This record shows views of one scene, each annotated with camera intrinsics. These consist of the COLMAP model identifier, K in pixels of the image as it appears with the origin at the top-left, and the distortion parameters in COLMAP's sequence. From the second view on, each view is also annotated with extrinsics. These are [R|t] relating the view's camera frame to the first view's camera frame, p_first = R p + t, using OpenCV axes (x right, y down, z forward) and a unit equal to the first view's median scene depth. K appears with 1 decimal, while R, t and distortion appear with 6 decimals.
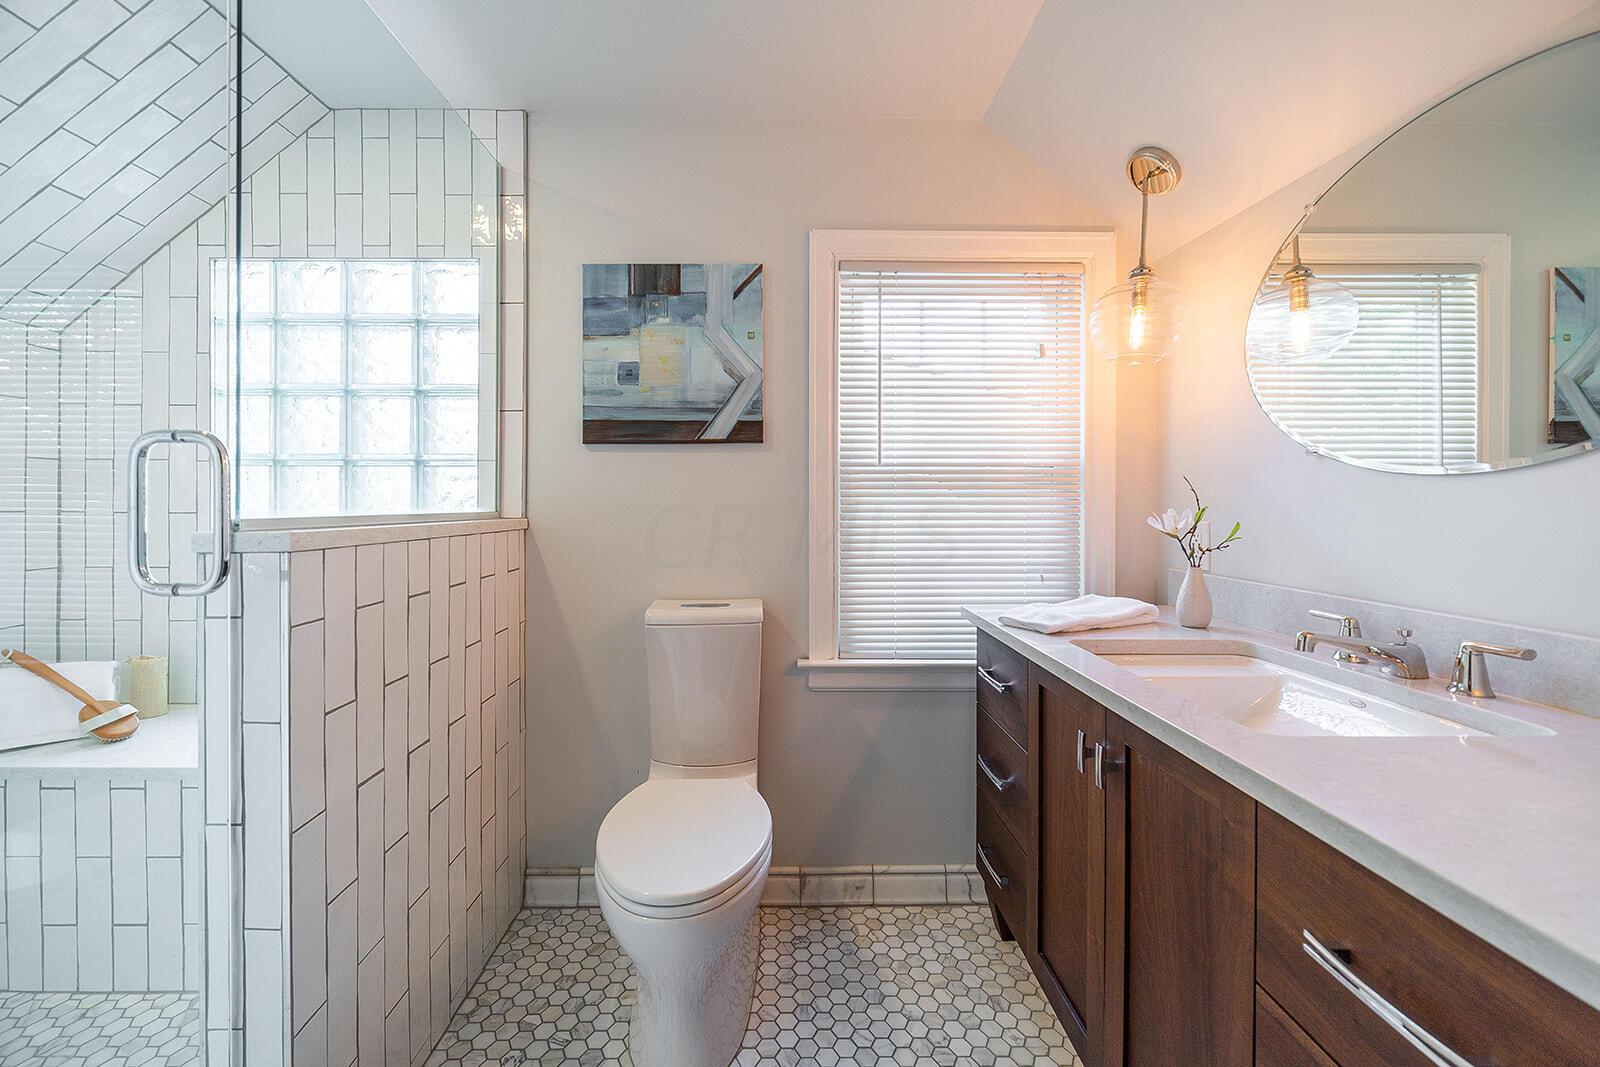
lens RADIAL K [[681.6, 0, 796.2], [0, 681.6, 506.4], [0, 0, 1]] dist [0.000038, 0.000025]
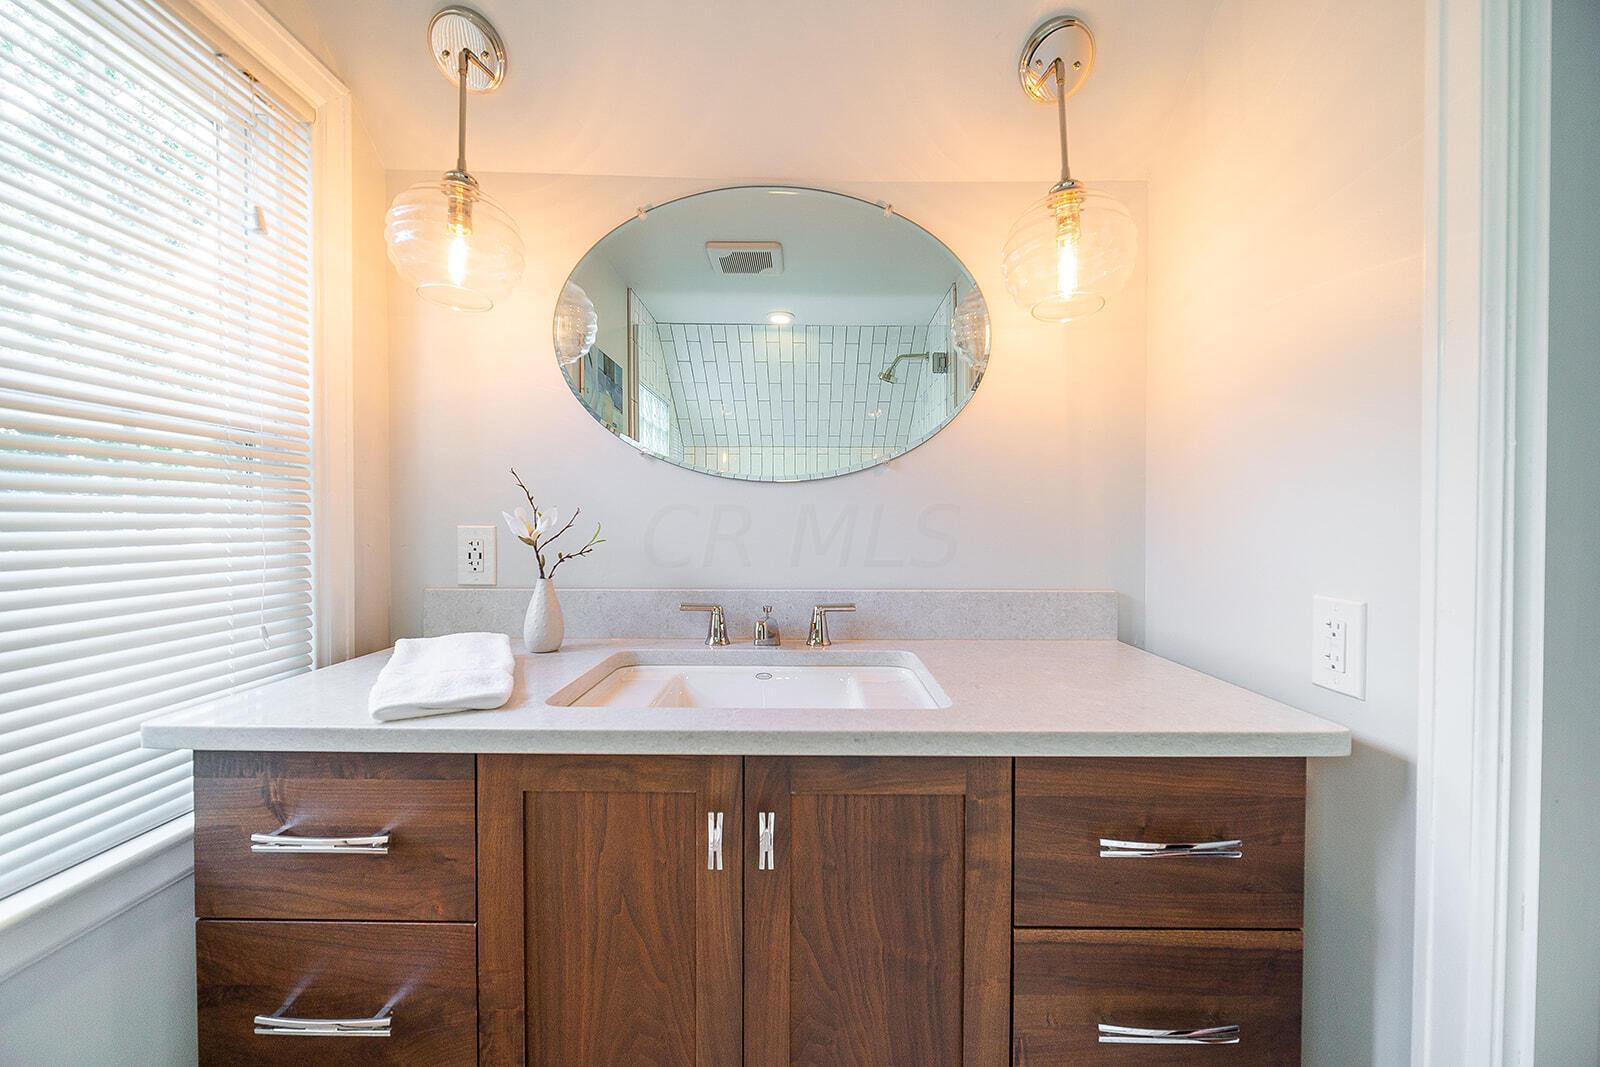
lens RADIAL K [[640.0, 0, 798.4], [0, 640.0, 526.9], [0, 0, 1]] dist [-0.022630, -0.000063]
pose [[0.023124, -0.011979, 0.999661, -0.162617], [0.006522, 0.999909, 0.011831, 0.018568], [-0.999711, 0.006246, 0.023200, 0.628105]]
